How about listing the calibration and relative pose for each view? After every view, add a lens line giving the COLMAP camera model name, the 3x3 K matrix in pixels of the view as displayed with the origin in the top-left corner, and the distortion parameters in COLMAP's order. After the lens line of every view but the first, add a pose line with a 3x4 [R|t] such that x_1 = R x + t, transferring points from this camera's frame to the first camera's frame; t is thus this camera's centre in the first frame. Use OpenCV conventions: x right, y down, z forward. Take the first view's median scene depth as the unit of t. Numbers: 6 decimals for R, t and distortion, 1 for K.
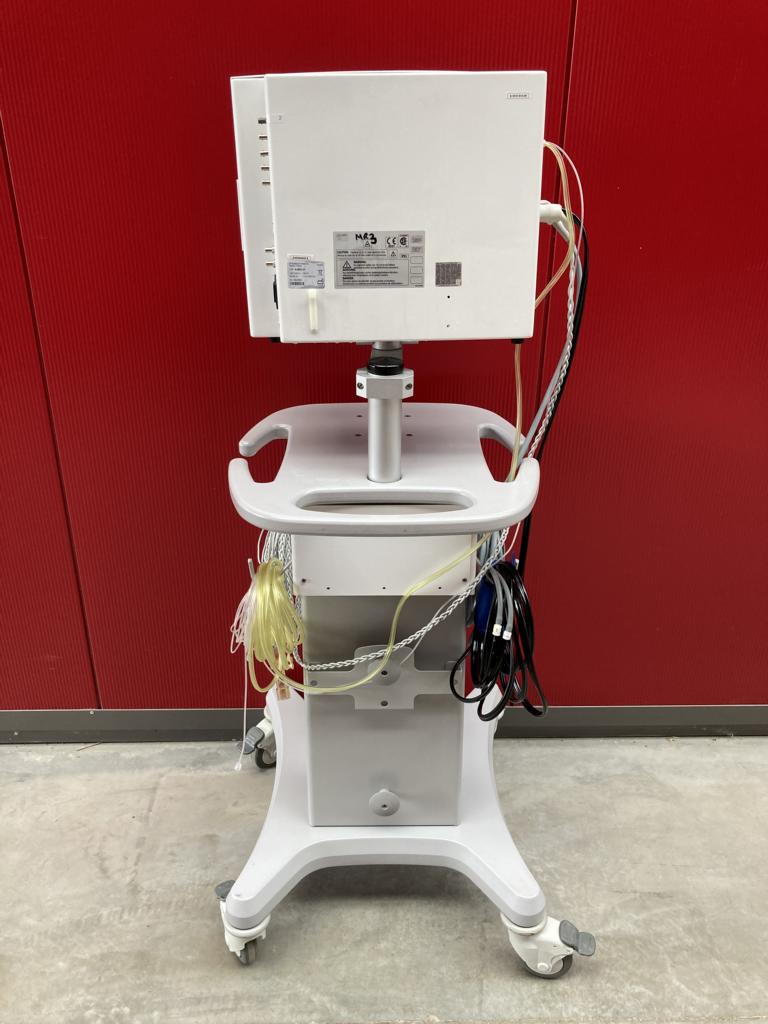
lens RADIAL K [[840.7, 0, 389.3], [0, 840.7, 507.3], [0, 0, 1]] dist [0.019633, -0.018033]
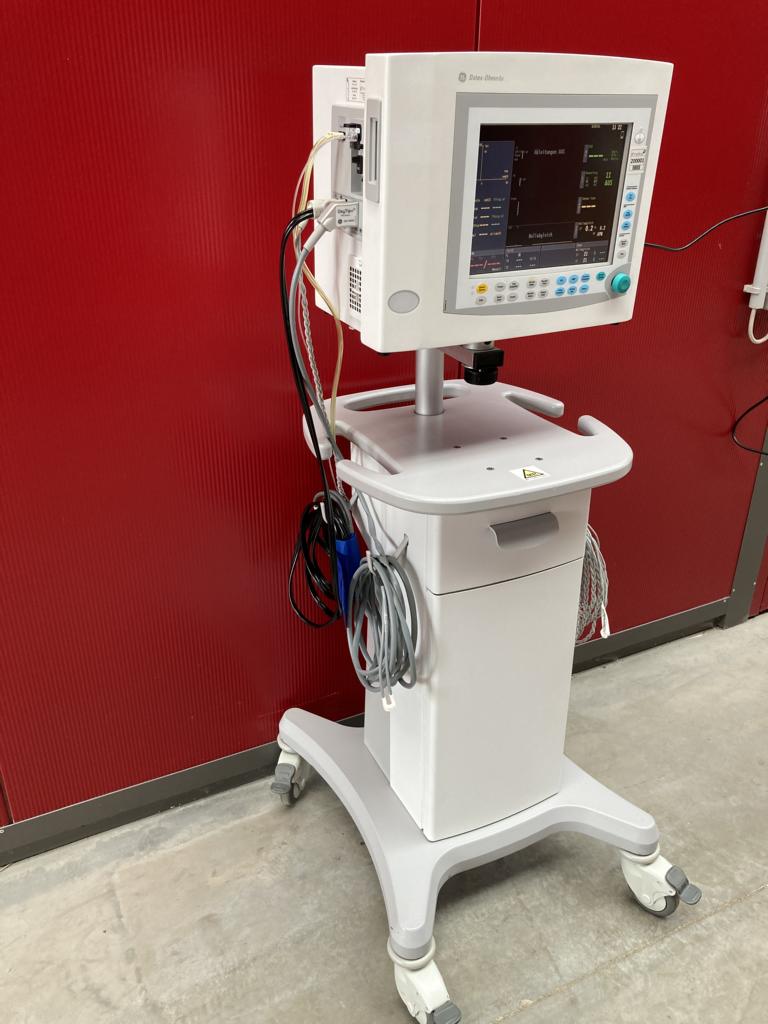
lens RADIAL K [[840.7, 0, 381.1], [0, 840.7, 509.9], [0, 0, 1]] dist [0.019633, -0.018033]
pose [[0.903148, -0.187234, 0.386352, -0.322484], [0.179368, 0.982148, 0.056674, -0.051687], [-0.390066, 0.018114, 0.920609, 0.106262]]
